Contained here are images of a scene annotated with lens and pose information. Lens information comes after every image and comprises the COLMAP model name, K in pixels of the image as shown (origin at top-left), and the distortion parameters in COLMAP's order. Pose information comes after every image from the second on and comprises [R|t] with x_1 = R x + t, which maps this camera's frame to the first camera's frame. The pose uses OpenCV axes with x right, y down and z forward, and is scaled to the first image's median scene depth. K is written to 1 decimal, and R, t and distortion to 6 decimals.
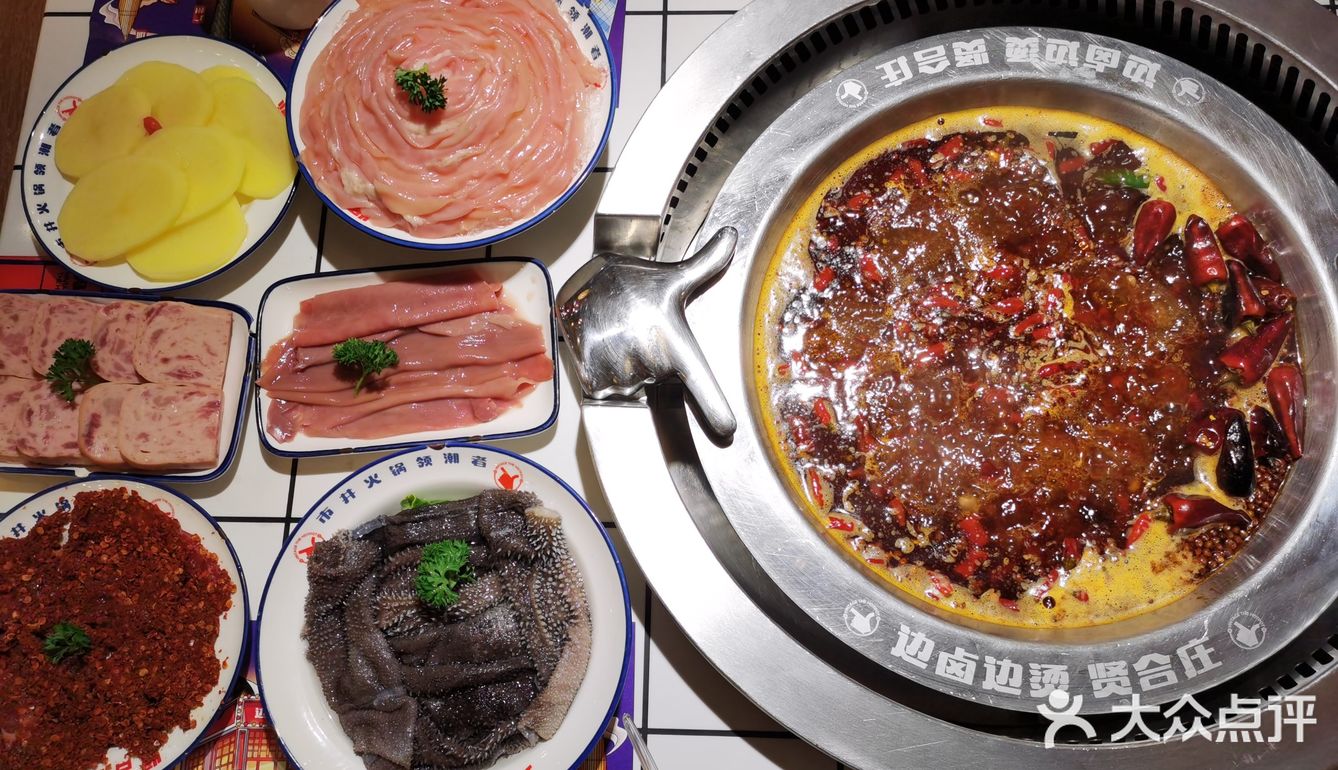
lens RADIAL K [[1048.4, 0, 671.9], [0, 1048.4, 386.5], [0, 0, 1]] dist [-0.007497, -0.025293]
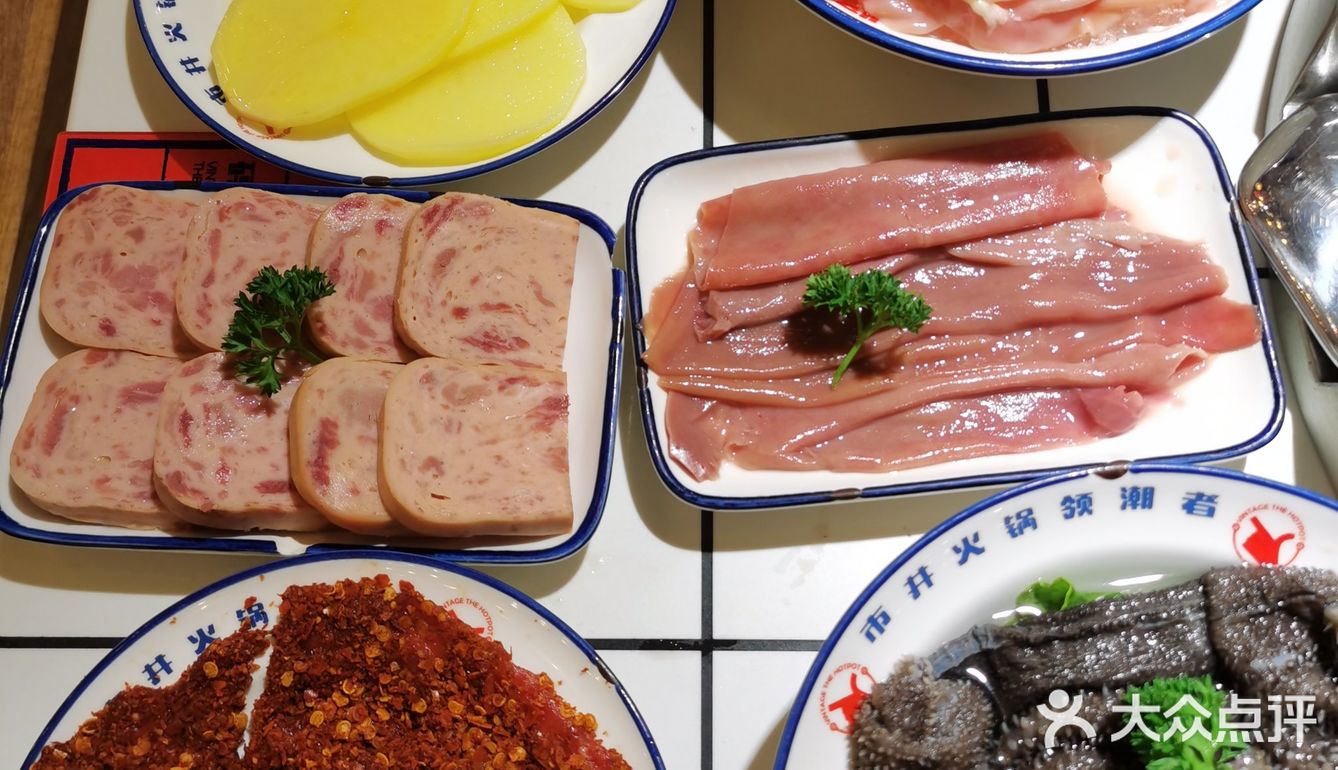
lens RADIAL K [[1427.1, 0, 667.4], [0, 1427.1, 384.8], [0, 0, 1]] dist [0.021989, 0.000000]
pose [[0.999788, -0.010894, -0.017452, -0.379106], [0.009408, 0.996502, -0.083043, 0.064811], [0.018295, 0.082862, 0.996393, 0.345815]]
